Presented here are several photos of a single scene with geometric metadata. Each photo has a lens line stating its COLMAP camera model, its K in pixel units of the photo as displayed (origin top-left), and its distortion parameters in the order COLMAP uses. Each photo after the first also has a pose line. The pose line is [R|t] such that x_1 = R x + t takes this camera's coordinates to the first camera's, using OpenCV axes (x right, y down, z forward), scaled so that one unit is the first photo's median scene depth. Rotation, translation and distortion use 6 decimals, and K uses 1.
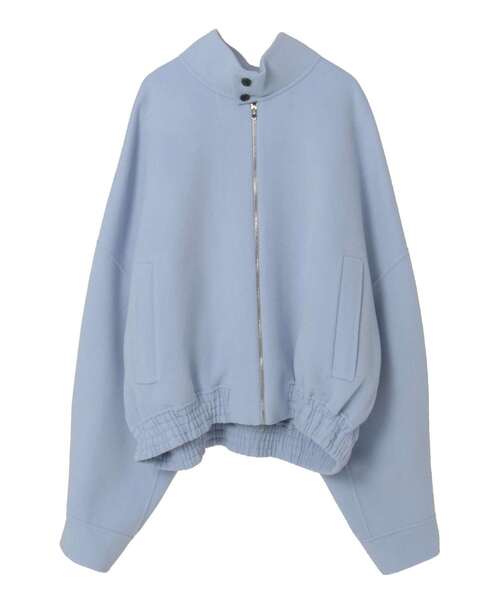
lens RADIAL K [[951.0, 0, 251.0], [0, 951.0, 299.1], [0, 0, 1]] dist [0.003960, 0.000000]
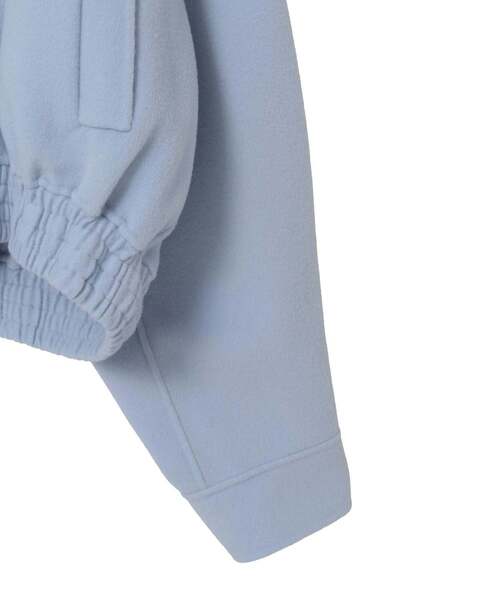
lens RADIAL K [[710.2, 0, 249.4], [0, 710.2, 300.2], [0, 0, 1]] dist [-0.017788, 0.000000]
pose [[0.994763, -0.061166, 0.081884, 0.128450], [0.056508, 0.996713, 0.058046, 0.143440], [-0.085166, -0.053115, 0.994950, 0.677476]]
